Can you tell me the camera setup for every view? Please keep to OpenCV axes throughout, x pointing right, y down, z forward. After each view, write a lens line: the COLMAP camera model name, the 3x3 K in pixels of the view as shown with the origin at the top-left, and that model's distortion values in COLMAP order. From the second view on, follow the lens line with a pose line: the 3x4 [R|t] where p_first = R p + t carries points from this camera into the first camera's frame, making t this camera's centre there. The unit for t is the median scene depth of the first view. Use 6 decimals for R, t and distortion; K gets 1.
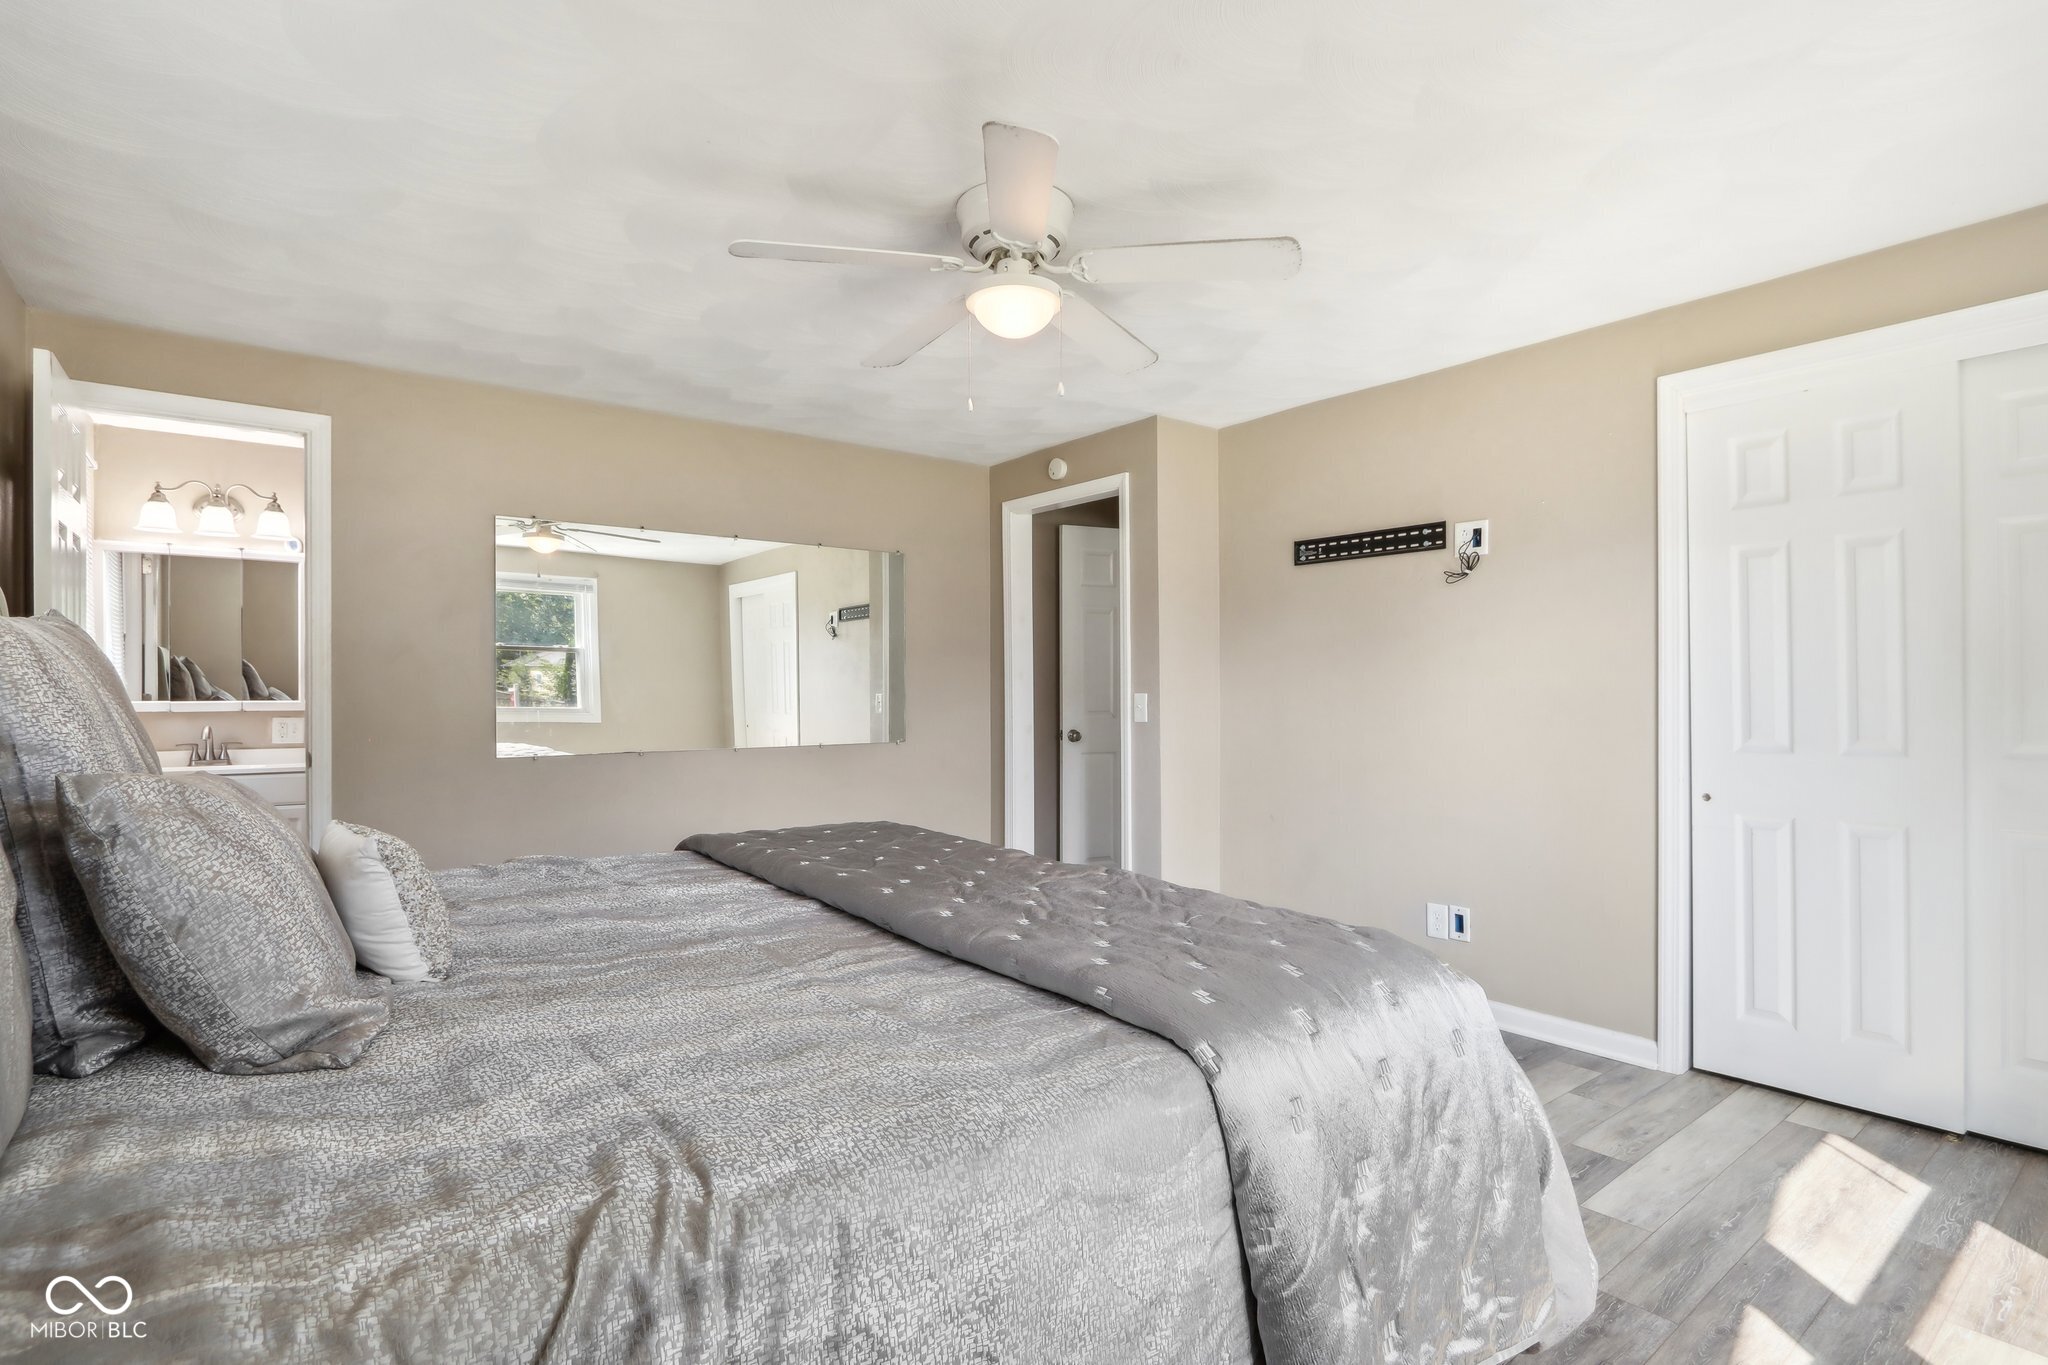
lens RADIAL K [[985.8, 0, 1026.3], [0, 985.8, 687.8], [0, 0, 1]] dist [-0.016859, 0.001744]
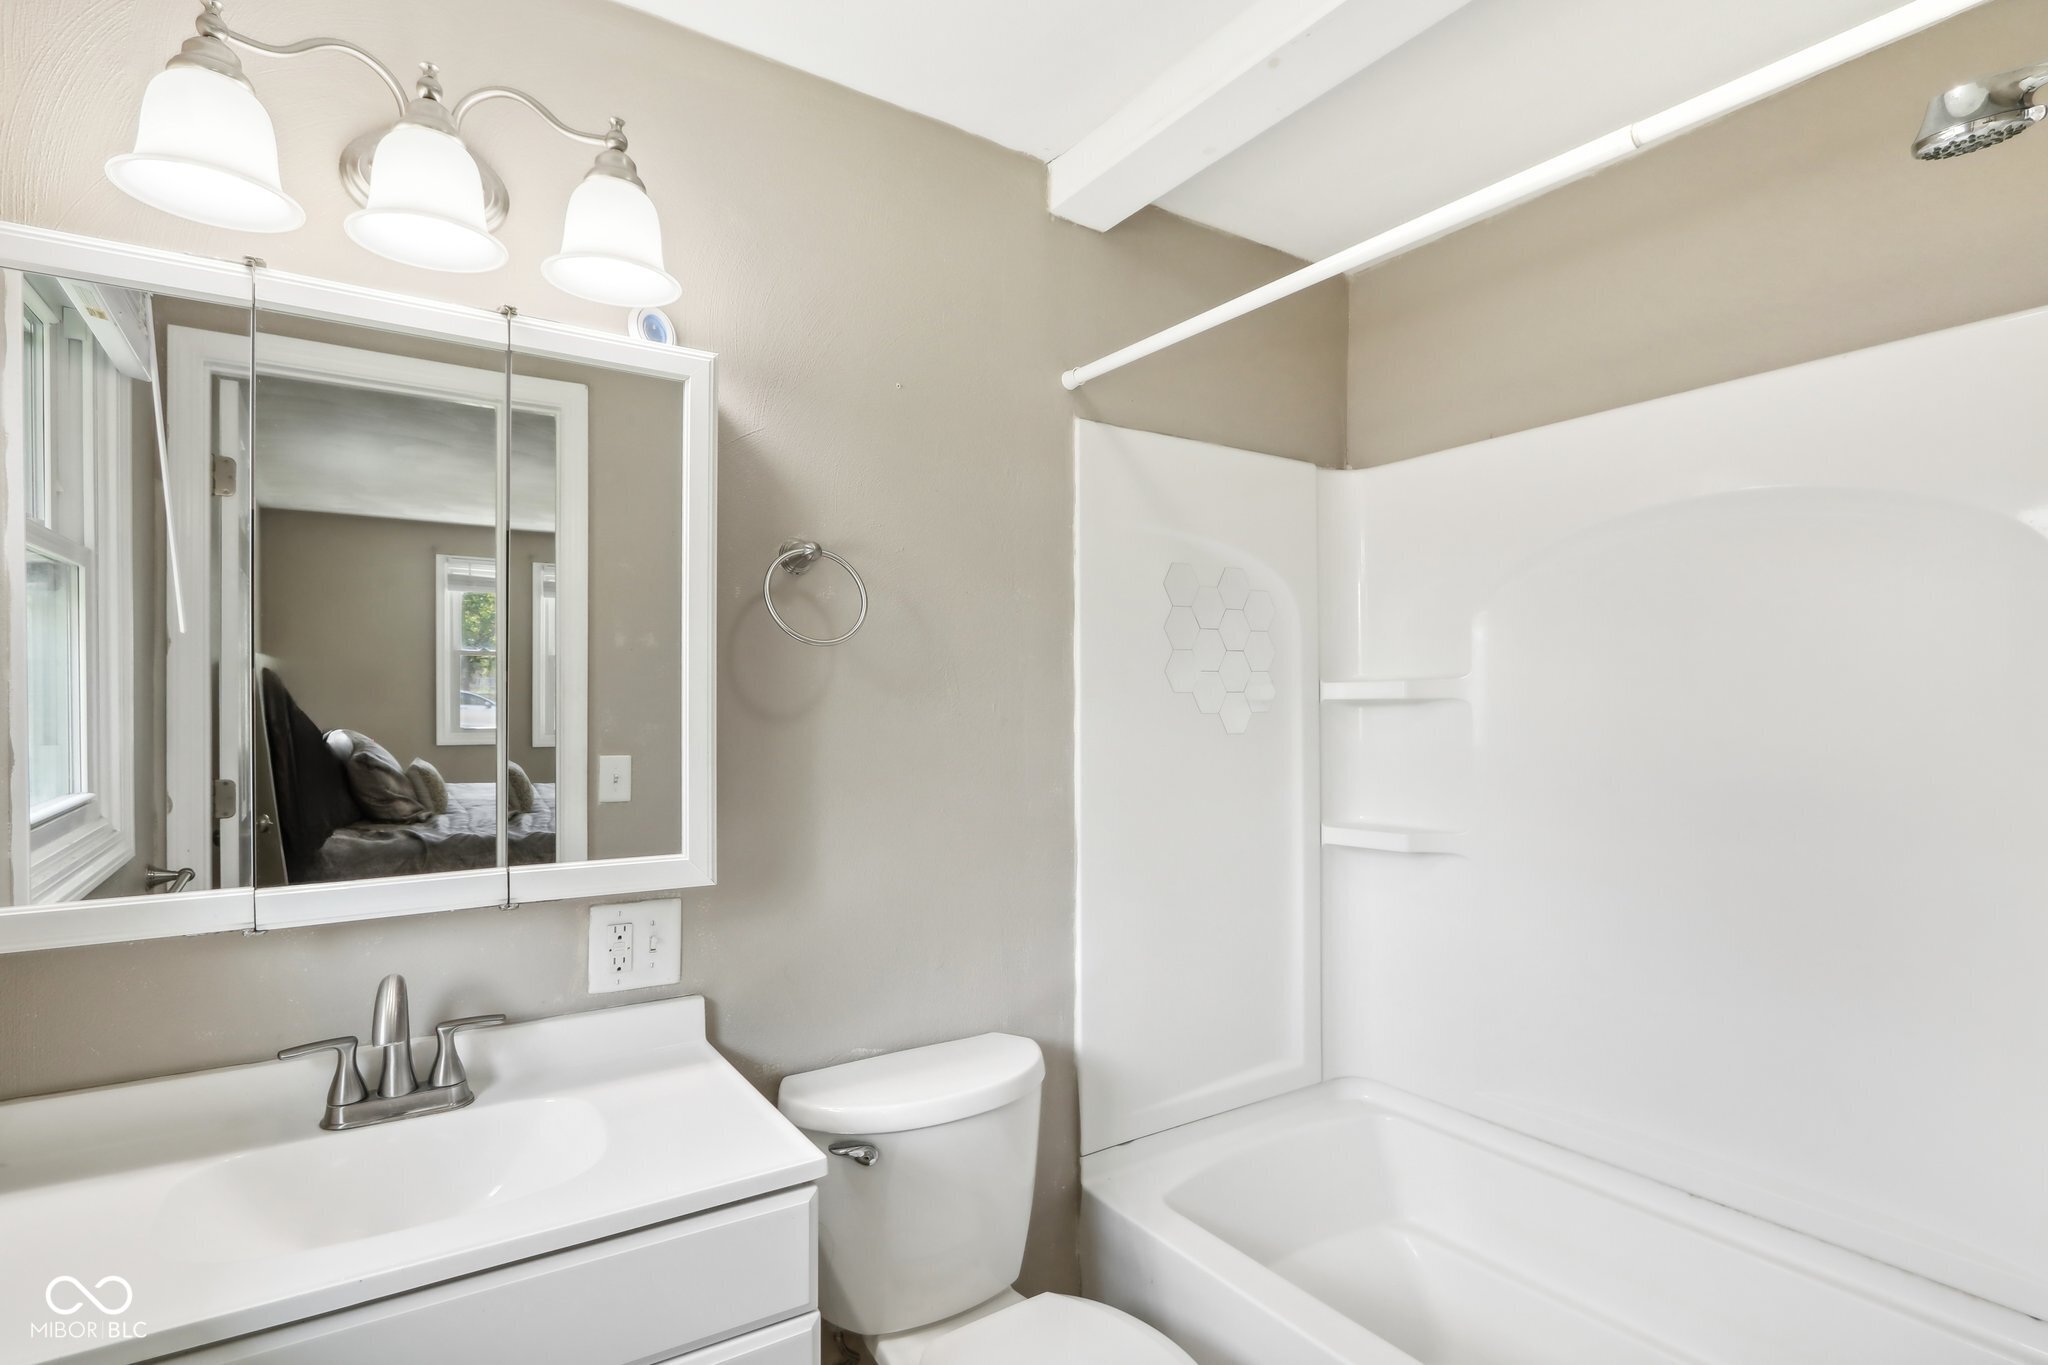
lens RADIAL K [[985.8, 0, 1022.0], [0, 985.8, 690.4], [0, 0, 1]] dist [-0.016859, 0.001744]
pose [[0.998026, -0.003392, -0.062716, -0.639681], [0.003407, 0.999994, 0.000142, -0.036258], [0.062715, -0.000355, 0.998031, 0.730928]]
